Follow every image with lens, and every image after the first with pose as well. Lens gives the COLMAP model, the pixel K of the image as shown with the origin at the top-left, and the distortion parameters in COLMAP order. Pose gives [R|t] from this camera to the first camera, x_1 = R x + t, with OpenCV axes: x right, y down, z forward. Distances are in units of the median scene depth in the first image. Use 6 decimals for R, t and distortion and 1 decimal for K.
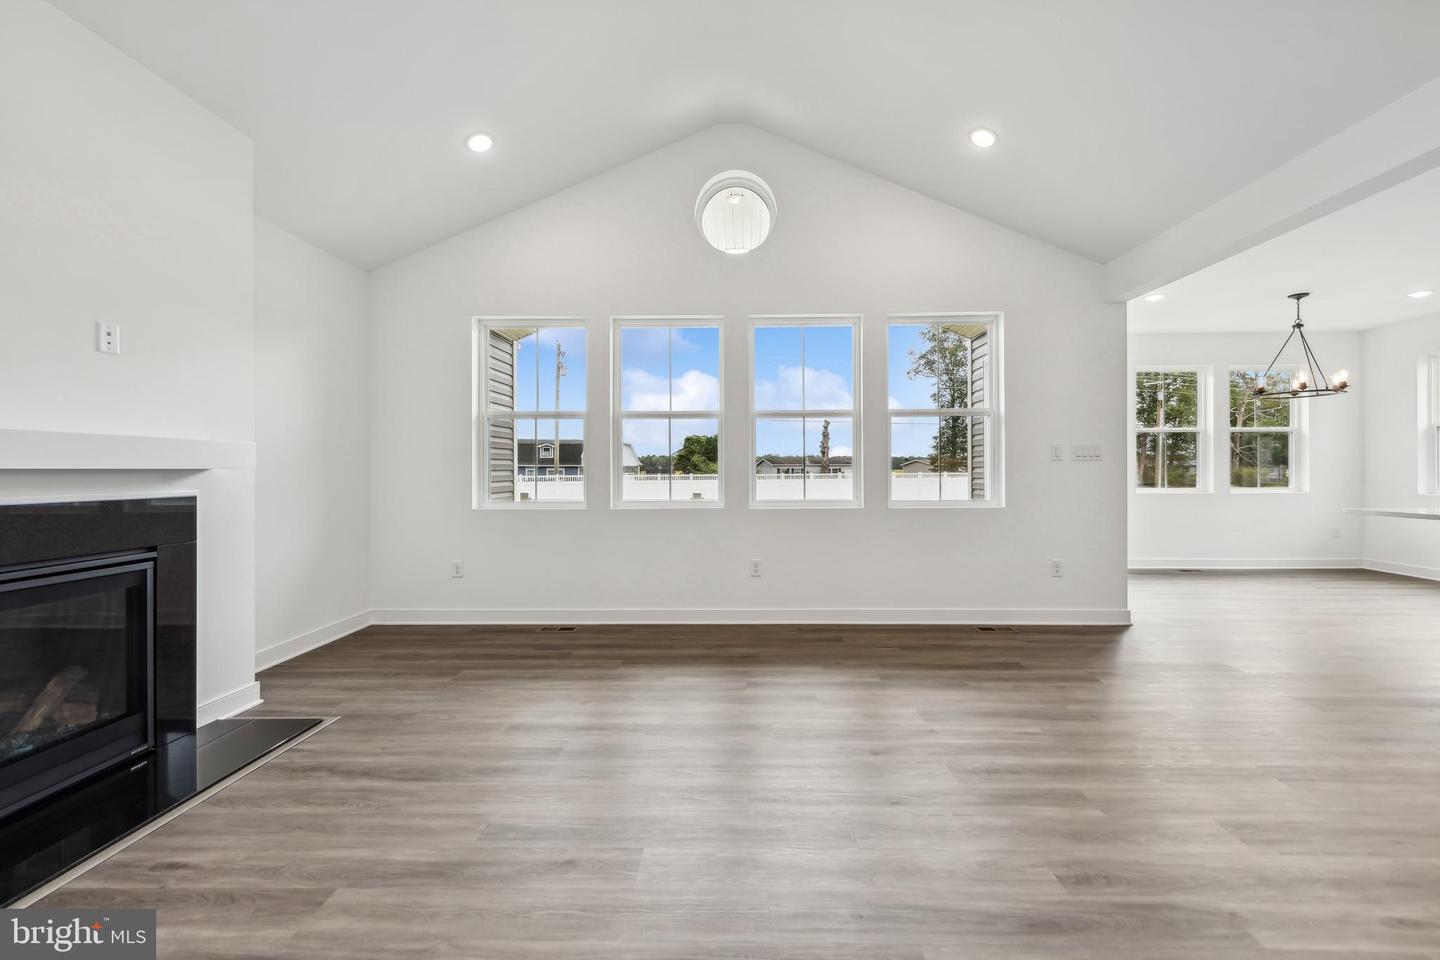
lens RADIAL K [[581.0, 0, 722.5], [0, 581.0, 475.4], [0, 0, 1]] dist [0.009959, -0.002676]
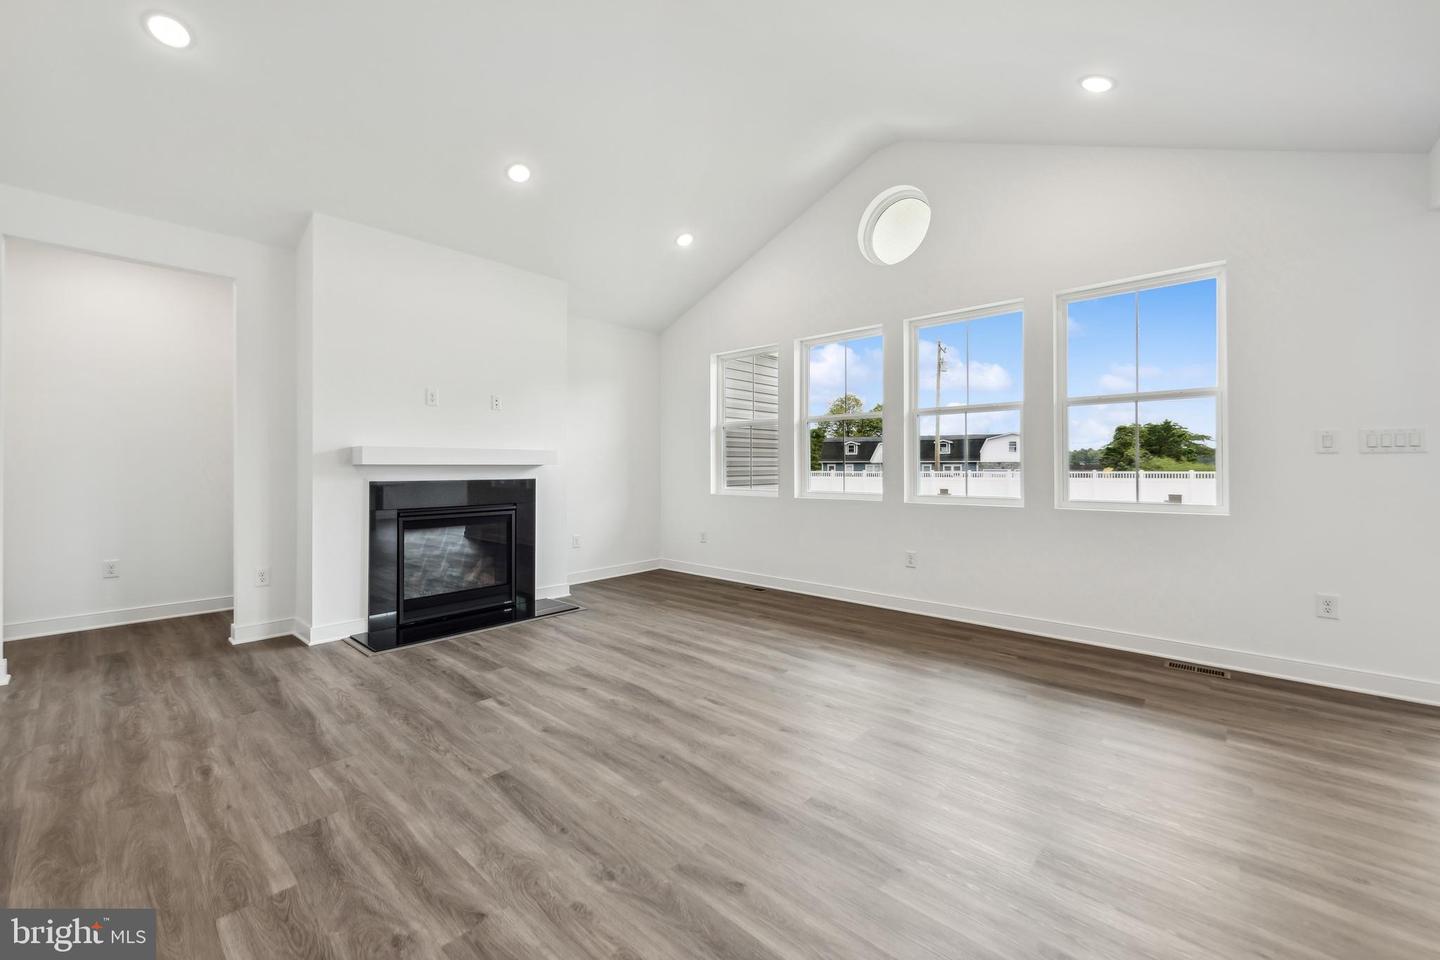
lens RADIAL K [[581.0, 0, 720.4], [0, 581.0, 469.7], [0, 0, 1]] dist [0.009959, -0.002676]
pose [[0.747817, 0.005902, -0.663878, 0.493945], [-0.007390, 0.999973, 0.000565, -0.000796], [0.663863, 0.004484, 0.747840, -0.016927]]
